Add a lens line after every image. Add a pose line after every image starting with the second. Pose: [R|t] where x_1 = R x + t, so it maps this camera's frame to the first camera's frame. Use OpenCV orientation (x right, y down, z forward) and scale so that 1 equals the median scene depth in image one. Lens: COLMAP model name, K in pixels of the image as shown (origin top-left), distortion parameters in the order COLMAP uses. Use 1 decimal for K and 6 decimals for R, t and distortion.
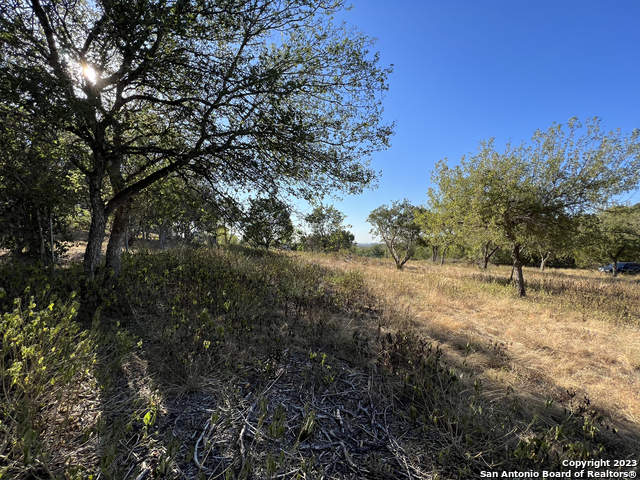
lens RADIAL K [[256.4, 0, 320.0], [0, 256.4, 240.1], [0, 0, 1]] dist [0.001634, -0.000033]
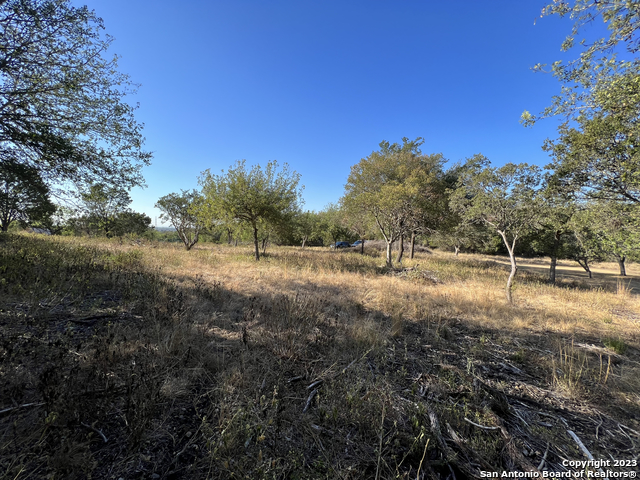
lens RADIAL K [[256.4, 0, 320.5], [0, 256.4, 239.7], [0, 0, 1]] dist [0.001634, -0.000033]
pose [[0.763204, -0.014167, 0.646002, 0.014997], [-0.023730, 0.998471, 0.049932, -0.005832], [-0.645722, -0.053438, 0.761701, -0.244411]]
